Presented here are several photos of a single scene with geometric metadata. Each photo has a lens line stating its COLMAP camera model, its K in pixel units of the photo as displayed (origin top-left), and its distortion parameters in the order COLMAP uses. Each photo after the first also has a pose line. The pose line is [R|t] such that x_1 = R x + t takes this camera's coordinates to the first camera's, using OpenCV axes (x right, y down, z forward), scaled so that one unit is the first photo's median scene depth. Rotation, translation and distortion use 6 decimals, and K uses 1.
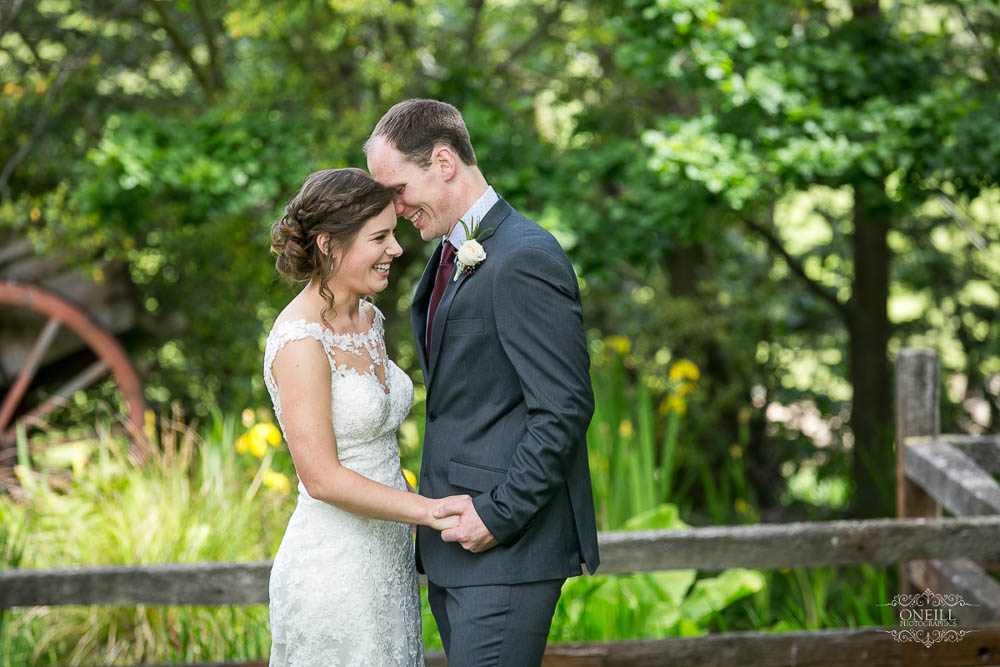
lens RADIAL K [[5322.5, 0, 501.1], [0, 5322.5, 334.5], [0, 0, 1]] dist [0.881238, 0.000000]
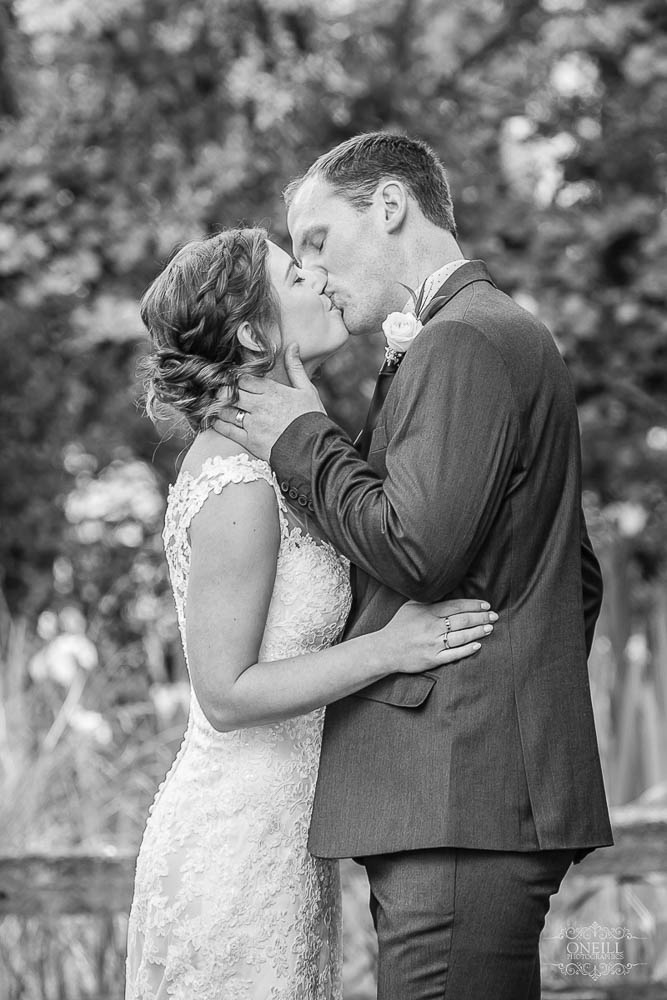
lens RADIAL K [[5322.5, 0, 329.2], [0, 5322.5, 492.1], [0, 0, 1]] dist [0.881238, 0.000000]
pose [[0.999956, 0.008448, 0.004139, -0.016391], [-0.008529, 0.999765, 0.019921, -0.013480], [-0.003970, -0.019955, 0.999793, 0.356995]]
